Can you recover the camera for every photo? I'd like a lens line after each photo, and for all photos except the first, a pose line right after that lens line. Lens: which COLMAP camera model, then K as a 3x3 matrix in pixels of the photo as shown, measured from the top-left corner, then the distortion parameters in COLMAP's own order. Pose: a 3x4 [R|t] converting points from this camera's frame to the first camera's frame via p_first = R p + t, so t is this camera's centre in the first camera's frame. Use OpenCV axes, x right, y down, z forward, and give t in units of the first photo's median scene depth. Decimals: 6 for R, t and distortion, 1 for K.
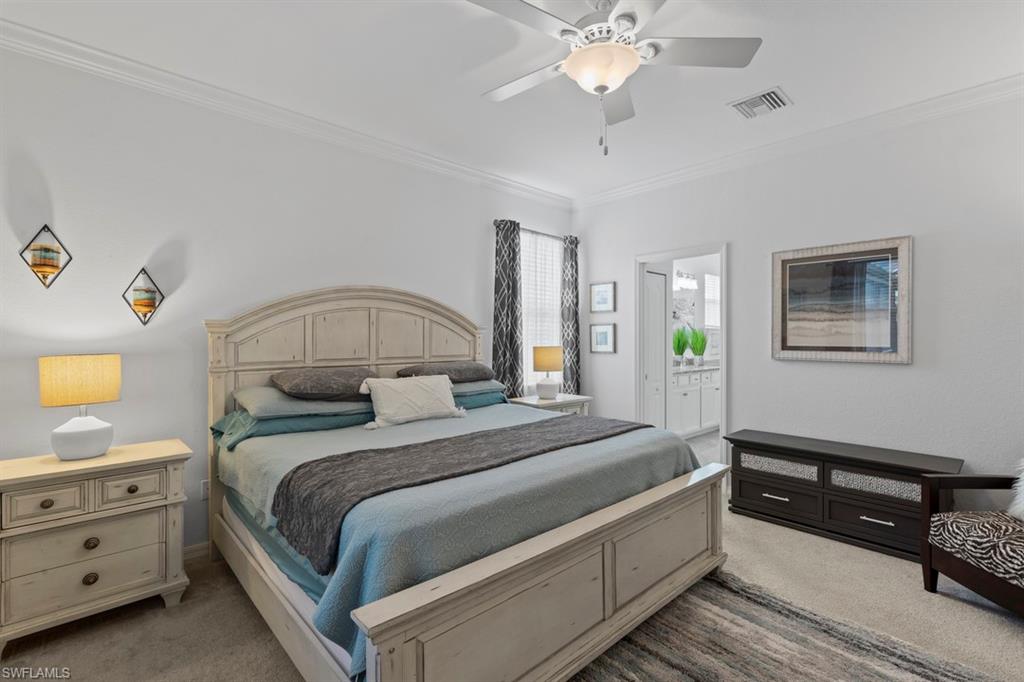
lens RADIAL K [[467.6, 0, 519.1], [0, 467.6, 337.5], [0, 0, 1]] dist [0.004446, -0.000367]
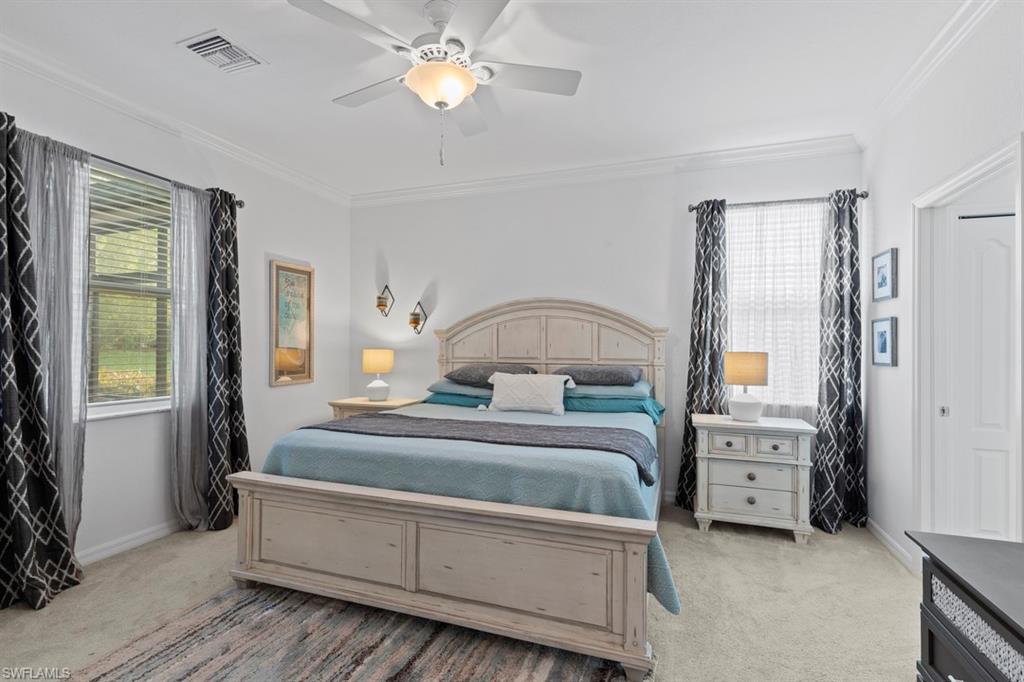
lens RADIAL K [[467.6, 0, 520.6], [0, 467.6, 344.9], [0, 0, 1]] dist [0.004446, -0.000367]
pose [[0.456230, 0.004046, -0.889853, 0.640345], [-0.003380, 0.999990, 0.002813, 0.006529], [0.889856, 0.001724, 0.456239, 0.359578]]
